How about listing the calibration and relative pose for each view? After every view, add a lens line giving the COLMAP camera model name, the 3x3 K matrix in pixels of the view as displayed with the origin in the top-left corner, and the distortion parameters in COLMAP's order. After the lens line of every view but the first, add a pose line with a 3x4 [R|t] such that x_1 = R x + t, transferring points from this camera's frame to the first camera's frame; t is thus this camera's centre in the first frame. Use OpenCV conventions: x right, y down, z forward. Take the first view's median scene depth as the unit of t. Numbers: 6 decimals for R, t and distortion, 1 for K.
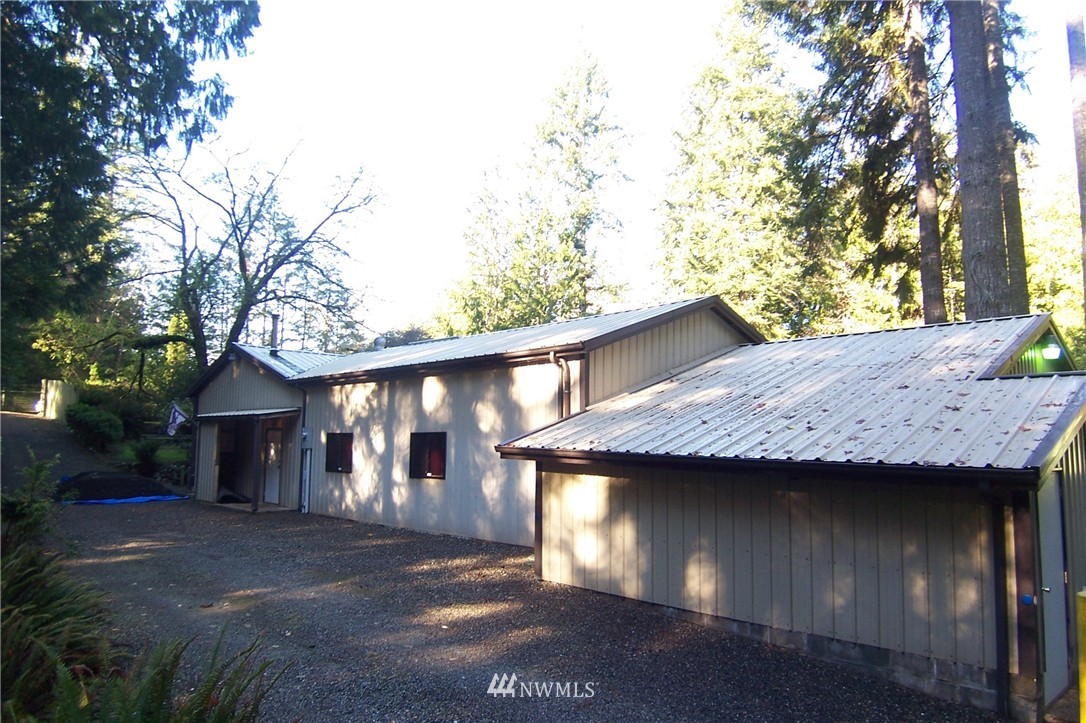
lens RADIAL K [[734.2, 0, 543.0], [0, 734.2, 361.5], [0, 0, 1]] dist [0.001823, -0.089702]
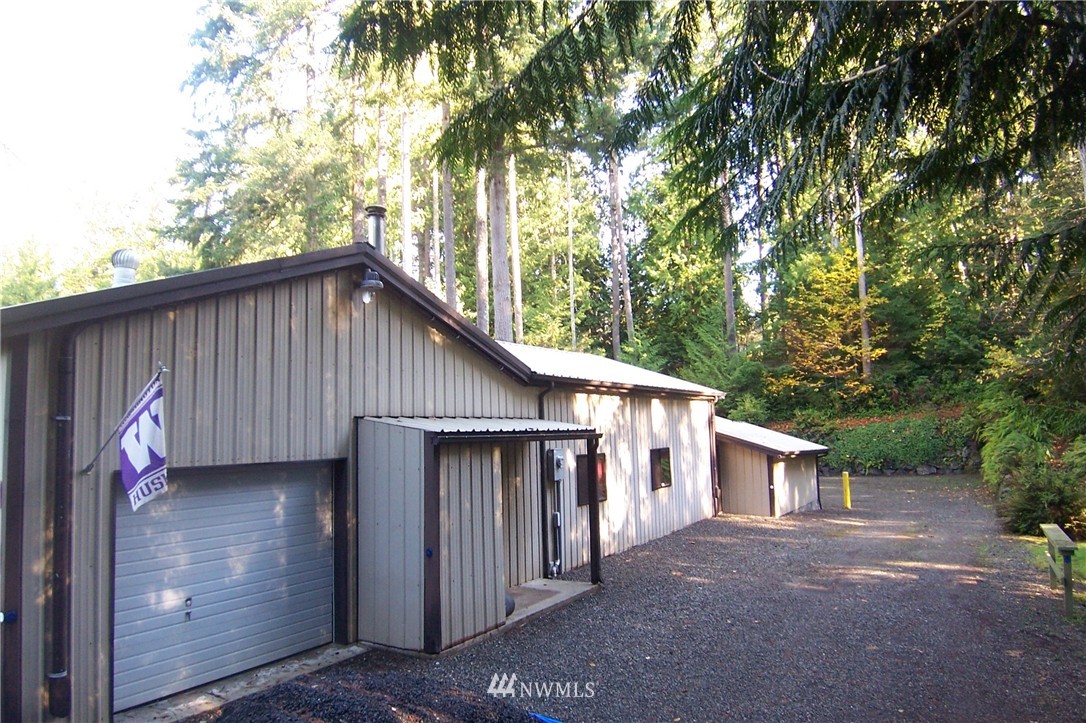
lens RADIAL K [[734.2, 0, 543.0], [0, 734.2, 361.5], [0, 0, 1]] dist [0.001823, -0.089702]
pose [[-0.283446, 0.079727, 0.955668, -1.088469], [-0.089022, 0.990048, -0.108999, 0.094366], [-0.954847, -0.115970, -0.273528, 1.359207]]
